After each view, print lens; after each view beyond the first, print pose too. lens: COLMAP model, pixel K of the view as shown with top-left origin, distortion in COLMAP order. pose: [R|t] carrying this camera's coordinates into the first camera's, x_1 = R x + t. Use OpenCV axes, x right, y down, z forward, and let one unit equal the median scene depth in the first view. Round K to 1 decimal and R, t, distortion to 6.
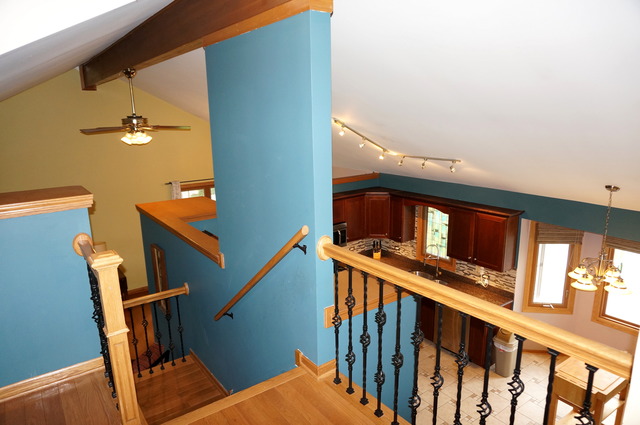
lens RADIAL K [[425.6, 0, 316.9], [0, 425.6, 213.7], [0, 0, 1]] dist [-0.039782, 0.017905]
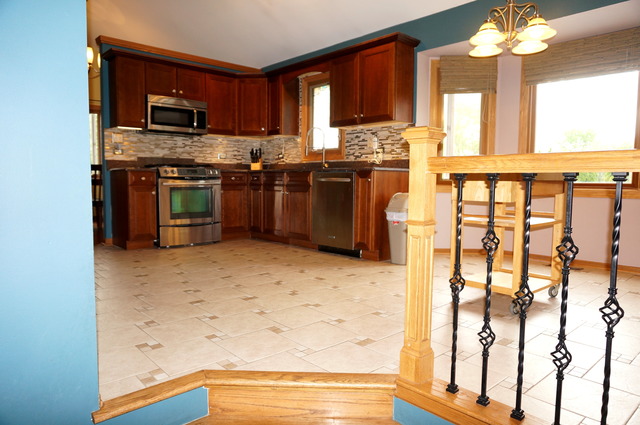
lens RADIAL K [[425.6, 0, 318.2], [0, 425.6, 211.6], [0, 0, 1]] dist [-0.039782, 0.017905]
pose [[0.993743, 0.022474, 0.109410, 0.213910], [-0.004493, 0.986798, -0.161894, 0.378615], [-0.111605, 0.160390, 0.980724, 0.299094]]
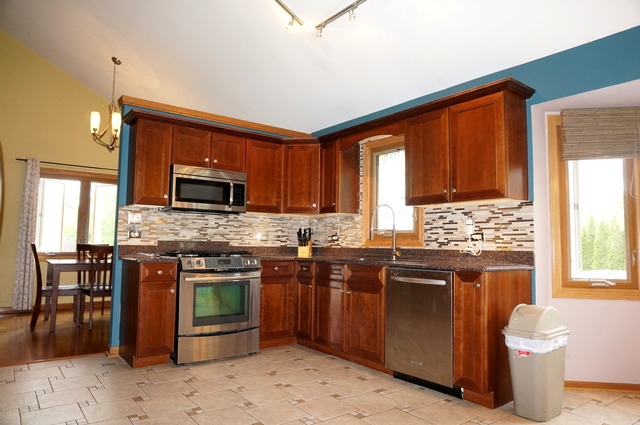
lens RADIAL K [[425.6, 0, 319.5], [0, 425.6, 214.2], [0, 0, 1]] dist [-0.039782, 0.017905]
pose [[0.999076, 0.038370, 0.019363, 0.187220], [-0.030658, 0.951989, -0.304593, 0.294779], [-0.030121, 0.303718, 0.952286, 0.483178]]
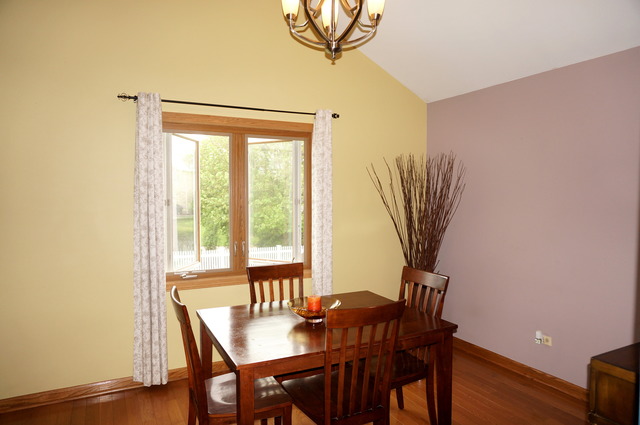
lens RADIAL K [[425.6, 0, 323.2], [0, 425.6, 213.6], [0, 0, 1]] dist [-0.039782, 0.017905]
pose [[0.982002, 0.037137, -0.185183, -0.164787], [-0.069098, 0.983147, -0.169256, 0.102940], [0.175777, 0.179006, 0.968018, 0.972354]]
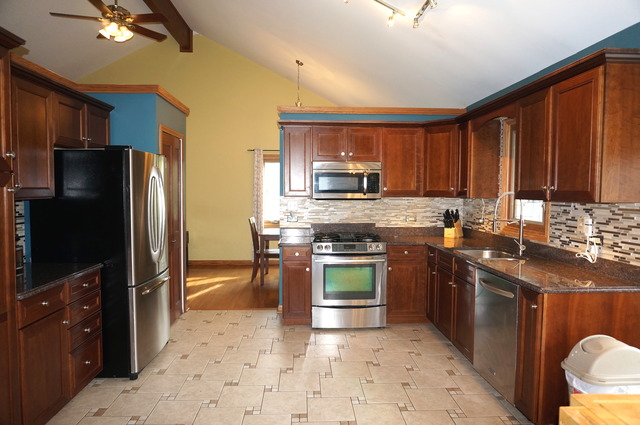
lens RADIAL K [[425.6, 0, 317.8], [0, 425.6, 215.2], [0, 0, 1]] dist [-0.039782, 0.017905]
pose [[0.831297, 0.056302, -0.552969, 0.401472], [-0.149625, 0.980800, -0.125073, 0.223791], [0.535310, 0.186711, 0.823761, 0.475310]]
